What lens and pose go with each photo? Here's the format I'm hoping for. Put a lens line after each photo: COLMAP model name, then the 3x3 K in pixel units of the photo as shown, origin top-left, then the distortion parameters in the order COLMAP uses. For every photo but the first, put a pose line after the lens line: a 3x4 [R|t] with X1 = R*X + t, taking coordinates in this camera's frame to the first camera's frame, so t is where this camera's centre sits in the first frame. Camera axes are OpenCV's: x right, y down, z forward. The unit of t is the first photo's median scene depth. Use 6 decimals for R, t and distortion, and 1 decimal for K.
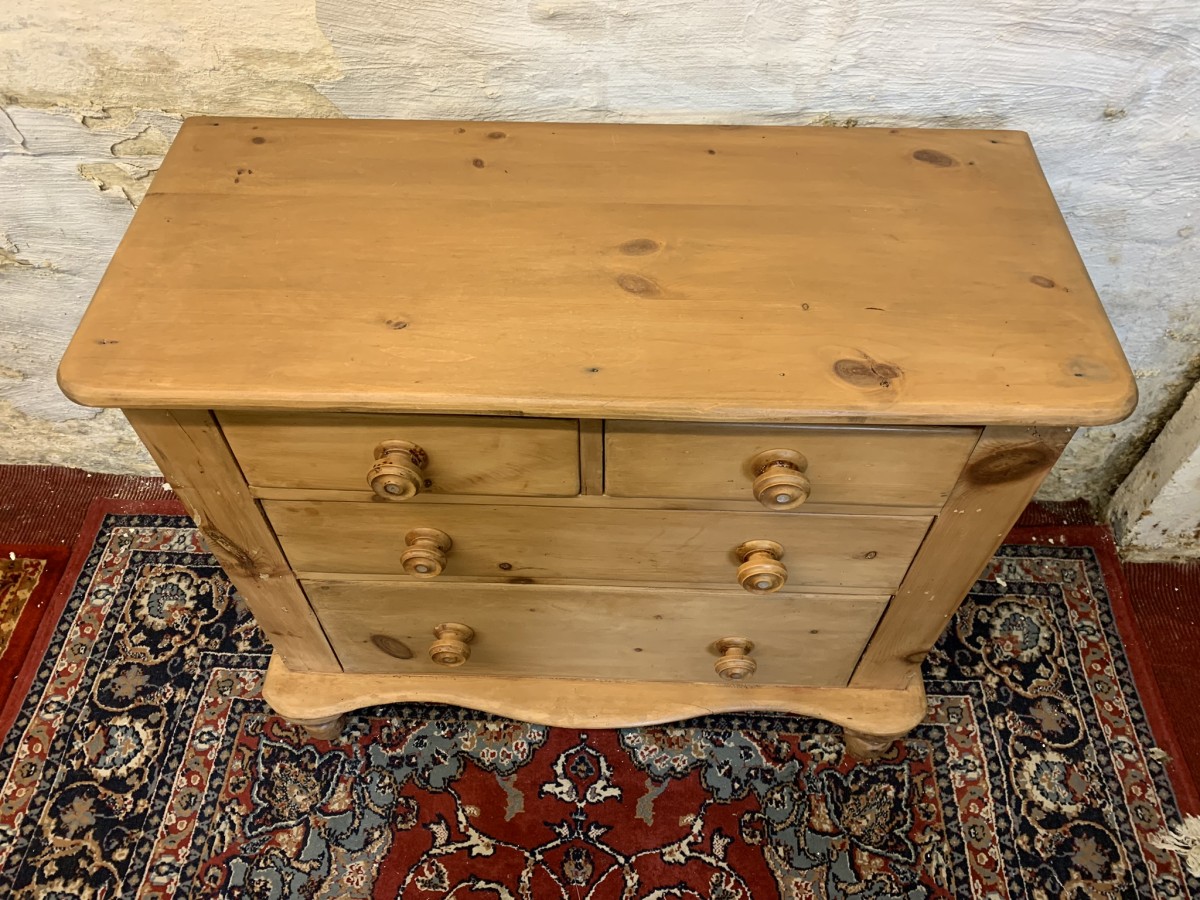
lens RADIAL K [[920.0, 0, 603.1], [0, 920.0, 441.3], [0, 0, 1]] dist [0.009905, -0.004752]
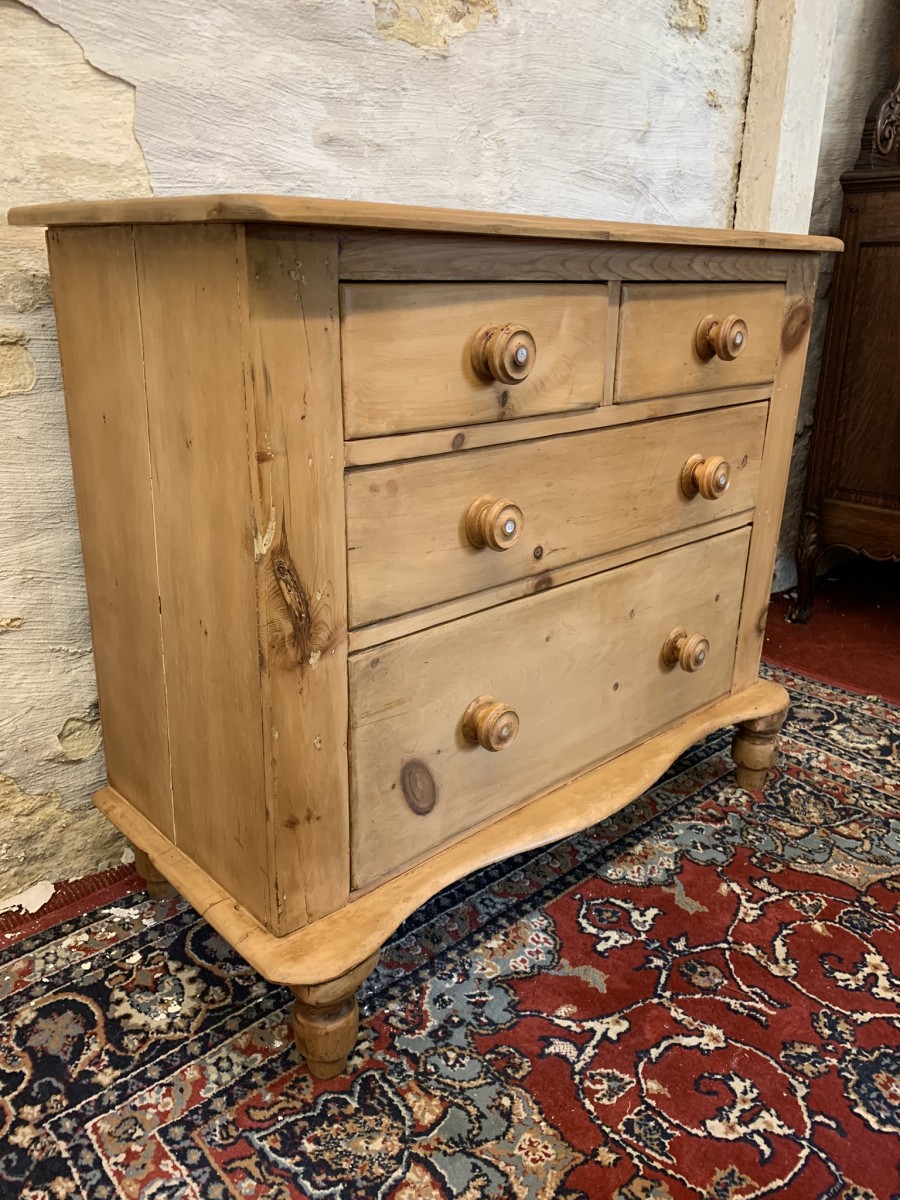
lens RADIAL K [[920.0, 0, 454.0], [0, 920.0, 599.0], [0, 0, 1]] dist [0.009905, -0.004752]
pose [[0.707848, -0.228890, 0.668252, -0.629386], [0.546832, 0.776415, -0.313295, 0.328430], [-0.447131, 0.587187, 0.674748, 0.346141]]
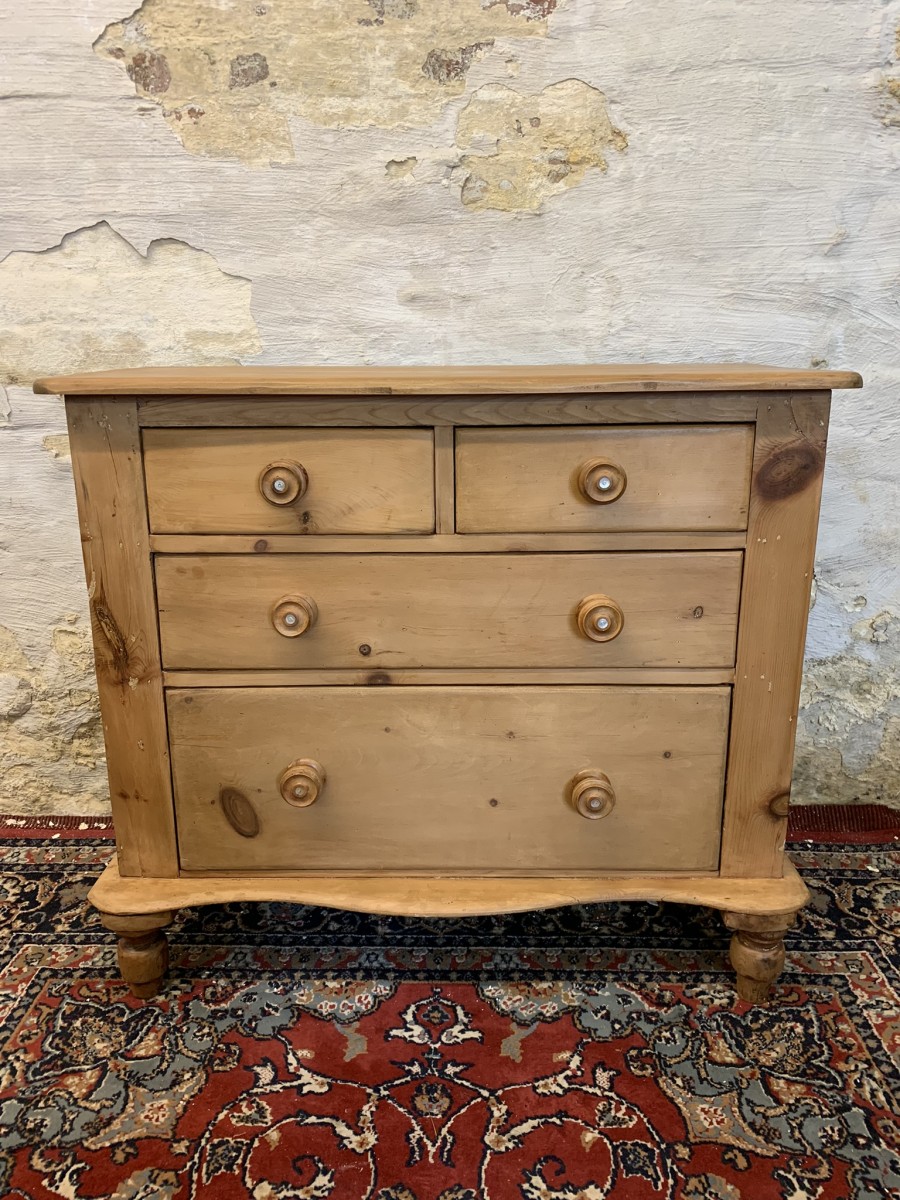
lens RADIAL K [[920.0, 0, 453.1], [0, 920.0, 595.1], [0, 0, 1]] dist [0.009905, -0.004752]
pose [[0.999805, -0.013526, 0.014380, -0.014037], [0.019435, 0.802266, -0.596650, 0.571724], [-0.003466, 0.596813, 0.802373, 0.079917]]
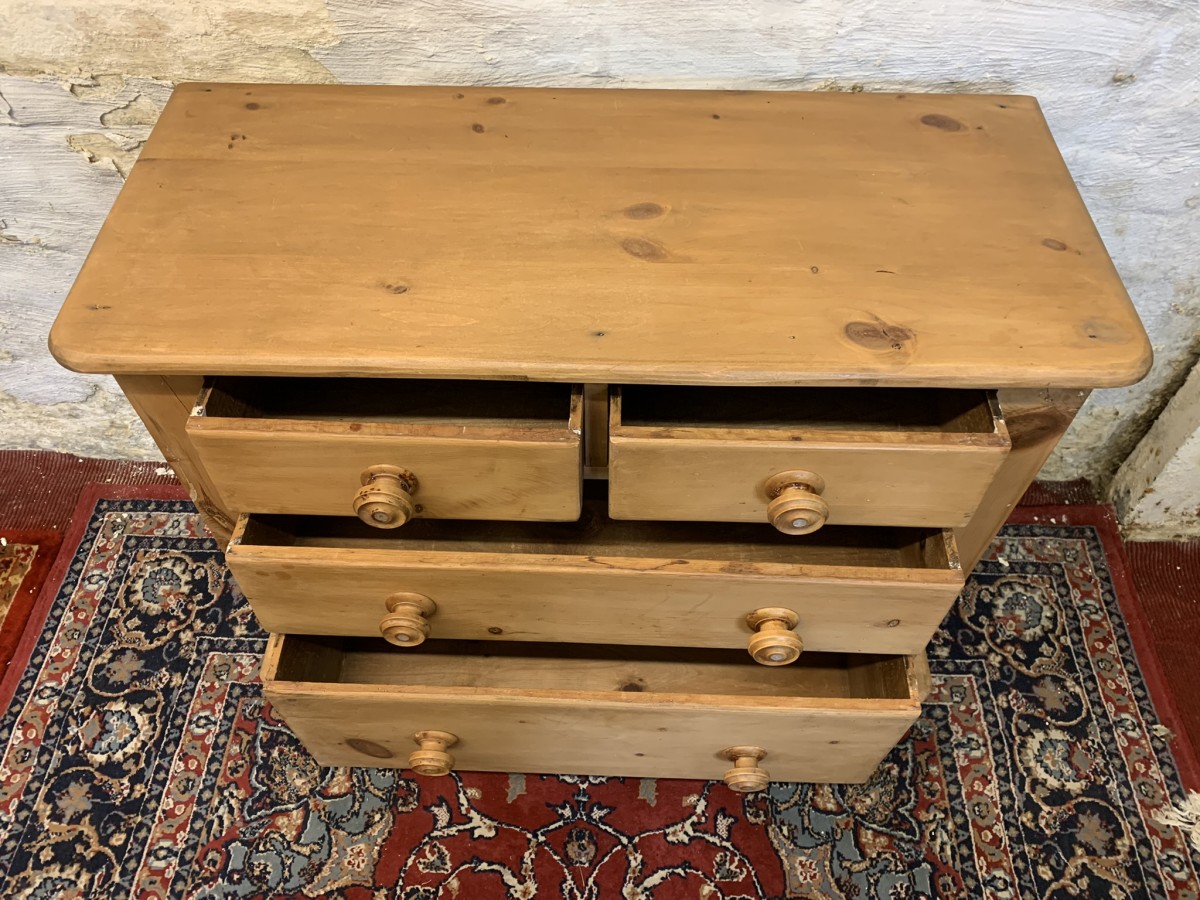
lens RADIAL K [[920.0, 0, 604.2], [0, 920.0, 448.7], [0, 0, 1]] dist [0.009905, -0.004752]
pose [[0.999945, -0.004973, 0.009206, -0.008945], [0.004870, 0.999926, 0.011178, 0.020377], [-0.009261, -0.011133, 0.999895, 0.011978]]
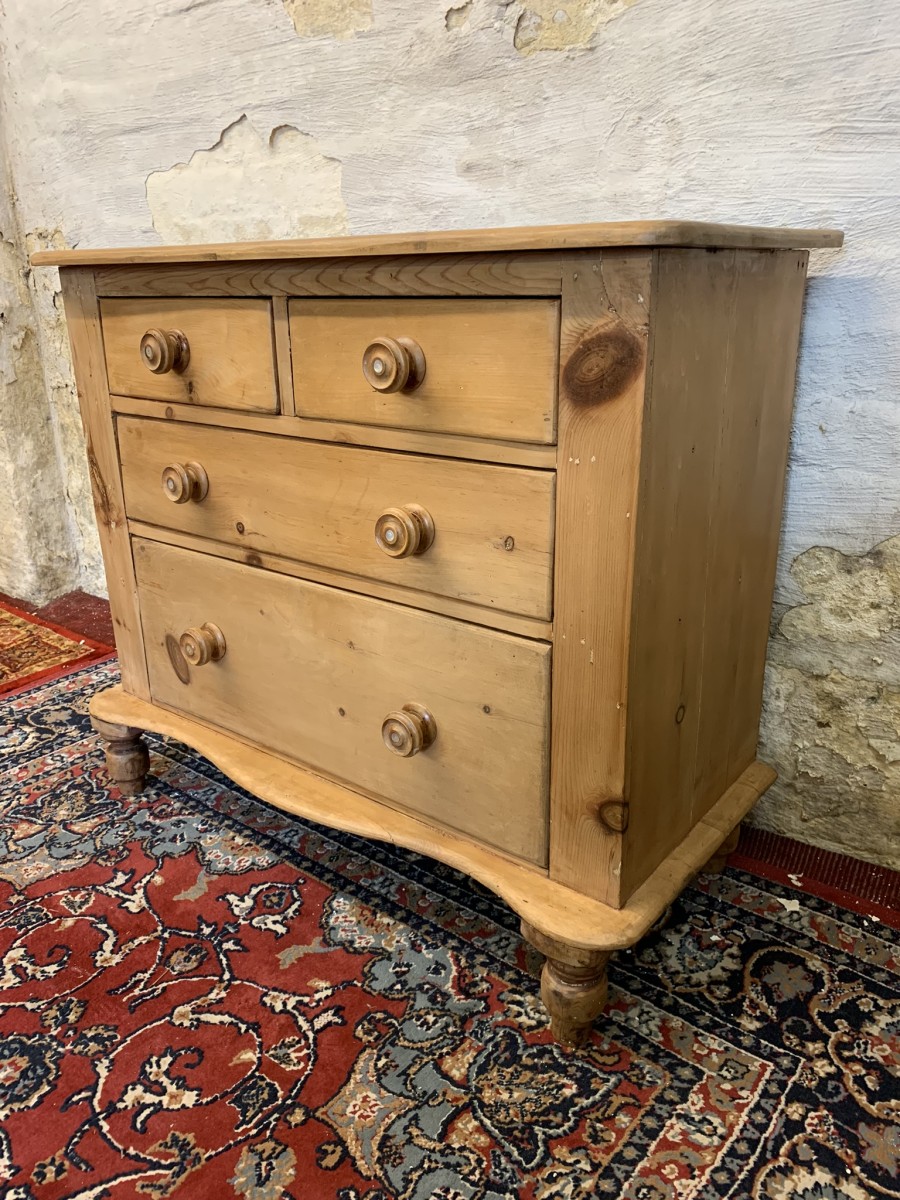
lens RADIAL K [[920.0, 0, 446.3], [0, 920.0, 595.9], [0, 0, 1]] dist [0.009905, -0.004752]
pose [[0.801753, 0.183383, -0.568826, 0.566255], [-0.458794, 0.798797, -0.389142, 0.402392], [0.383014, 0.572970, 0.724573, 0.278891]]
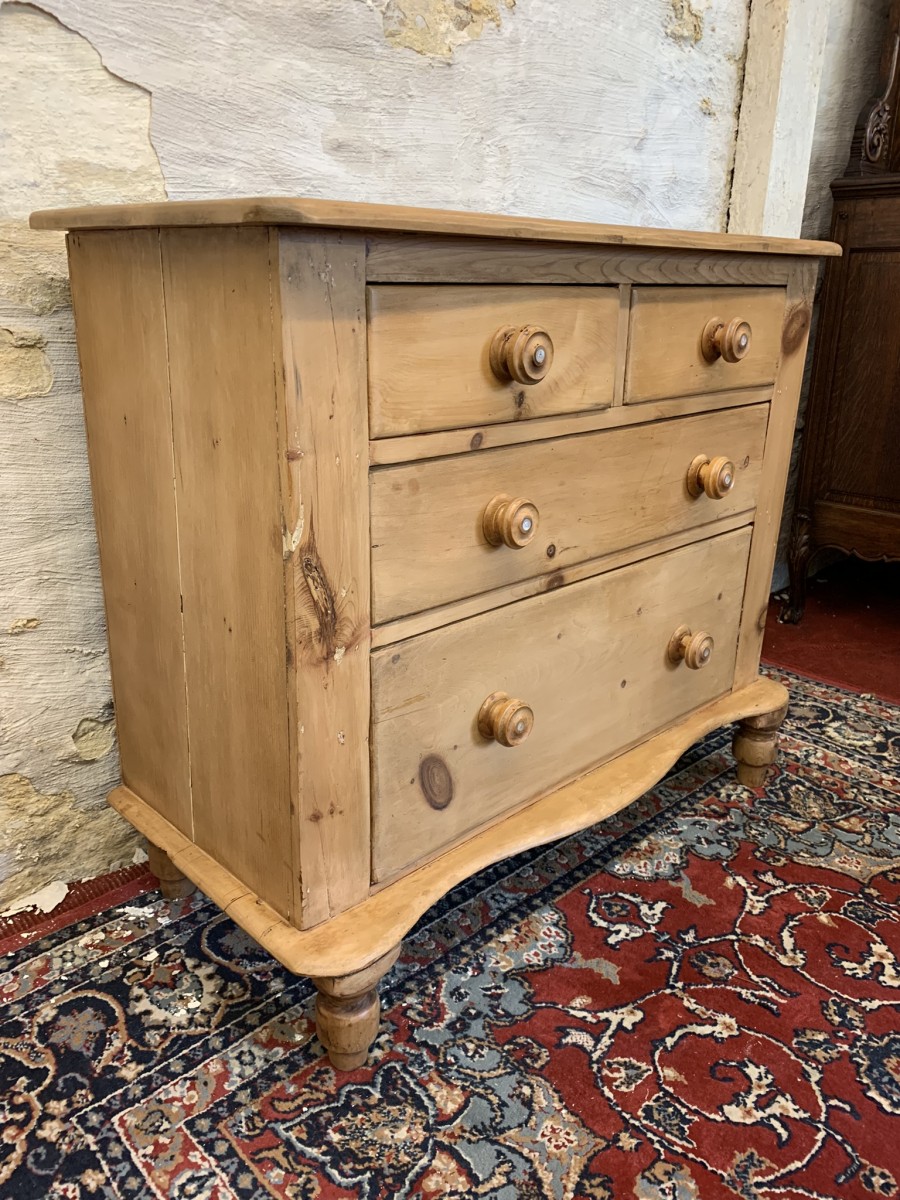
lens RADIAL K [[920.0, 0, 448.3], [0, 920.0, 602.3], [0, 0, 1]] dist [0.009905, -0.004752]
pose [[0.696133, -0.230244, 0.679990, -0.658220], [0.556076, 0.772004, -0.307877, 0.322168], [-0.454068, 0.592450, 0.665451, 0.355446]]
